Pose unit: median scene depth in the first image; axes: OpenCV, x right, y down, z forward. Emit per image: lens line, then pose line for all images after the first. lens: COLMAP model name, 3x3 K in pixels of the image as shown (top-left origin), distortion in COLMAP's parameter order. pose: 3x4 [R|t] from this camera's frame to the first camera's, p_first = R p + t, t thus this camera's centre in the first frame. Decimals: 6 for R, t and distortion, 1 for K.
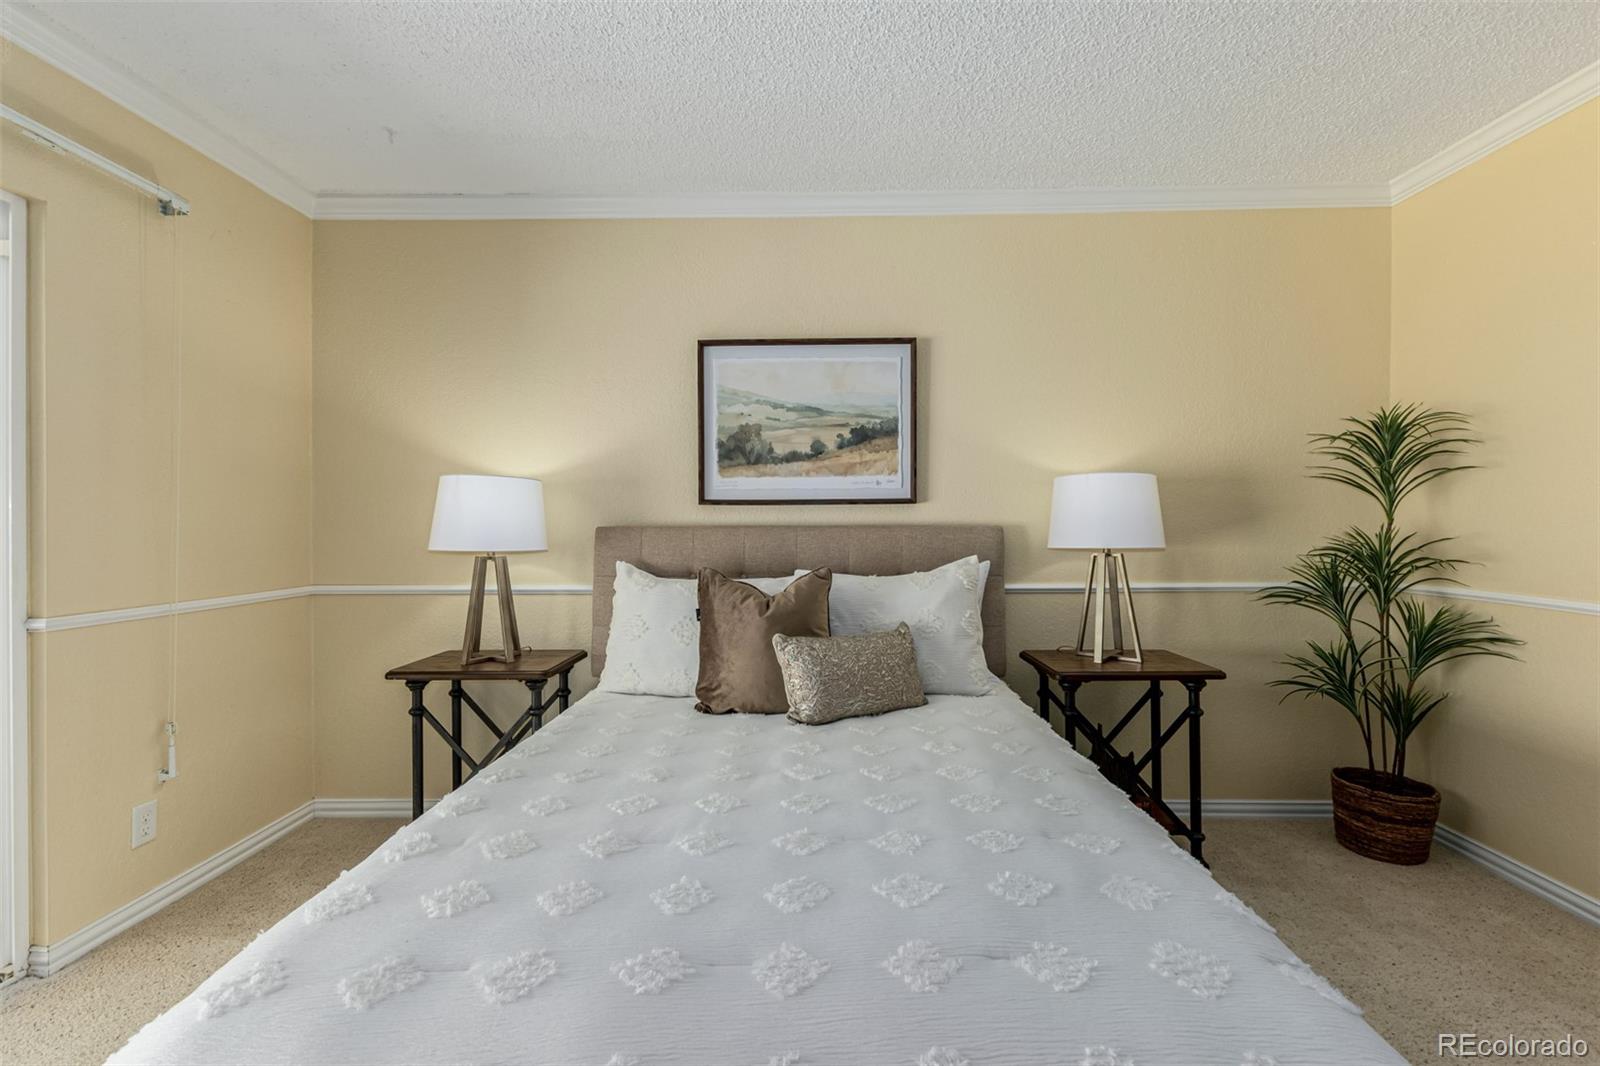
lens RADIAL K [[683.1, 0, 800.4], [0, 683.1, 520.3], [0, 0, 1]] dist [0.011853, 0.000041]
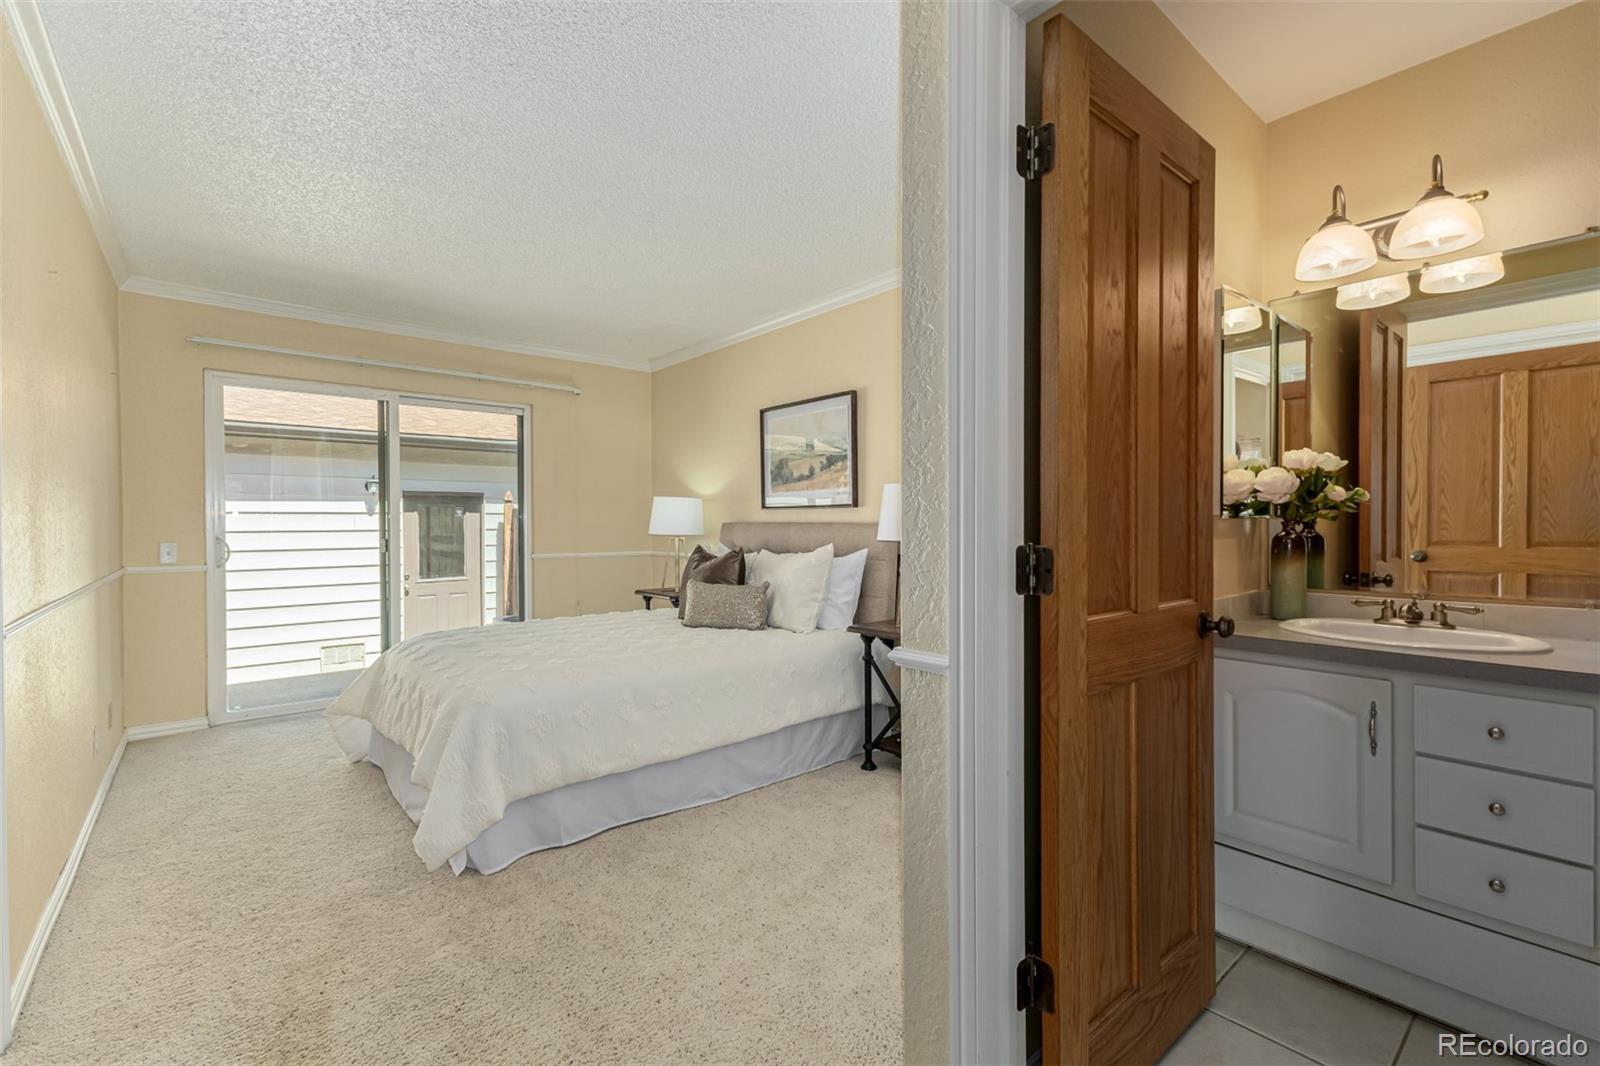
lens RADIAL K [[681.3, 0, 779.5], [0, 681.3, 528.6], [0, 0, 1]] dist [-0.001424, -0.000332]
pose [[0.650107, 0.010325, -0.759773, 1.122873], [0.003158, 0.999862, 0.016290, -0.003991], [0.759836, -0.012990, 0.649985, -0.031759]]
